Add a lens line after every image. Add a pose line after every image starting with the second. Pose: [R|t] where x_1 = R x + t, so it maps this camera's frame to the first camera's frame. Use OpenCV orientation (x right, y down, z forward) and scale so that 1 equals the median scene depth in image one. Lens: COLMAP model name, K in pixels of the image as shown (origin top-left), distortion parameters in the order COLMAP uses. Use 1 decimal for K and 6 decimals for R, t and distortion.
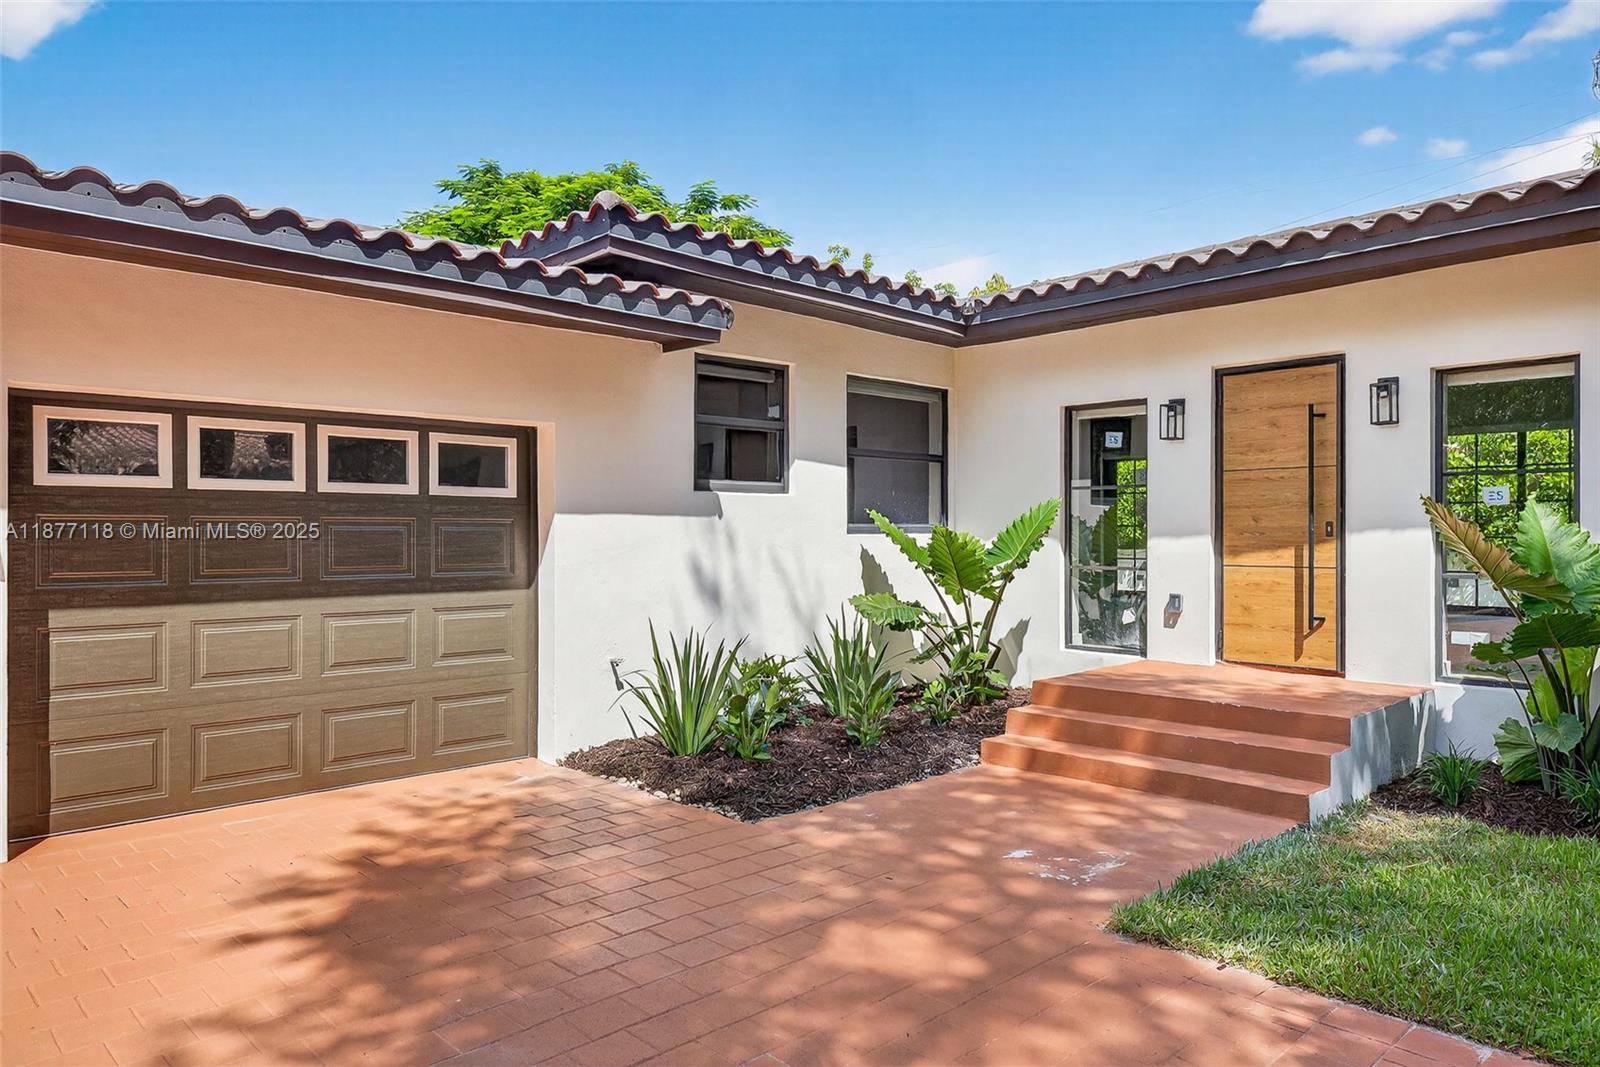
lens RADIAL K [[1016.1, 0, 825.2], [0, 1016.1, 533.3], [0, 0, 1]] dist [0.002536, 0.000212]
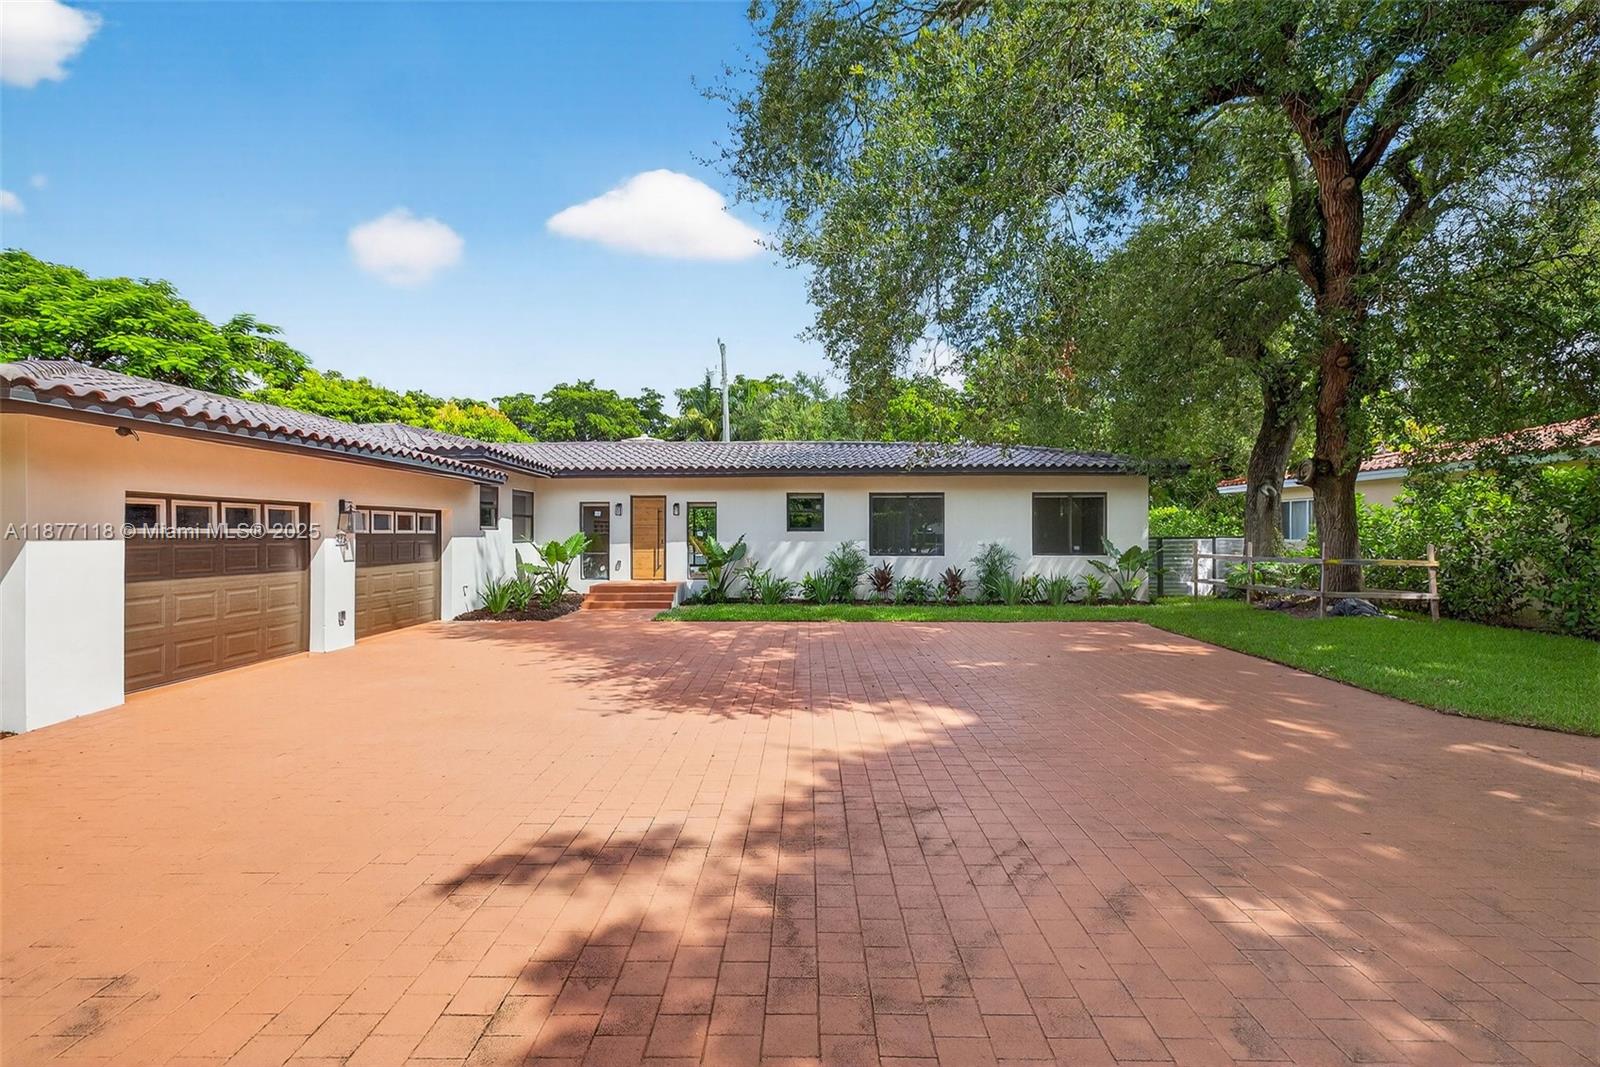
lens RADIAL K [[666.1, 0, 802.3], [0, 666.1, 526.2], [0, 0, 1]] dist [0.018037, -0.007160]
pose [[0.687622, 0.008932, 0.726014, -0.849886], [-0.000631, 0.999931, -0.011705, -0.029753], [-0.726069, 0.007590, 0.687580, -0.971120]]
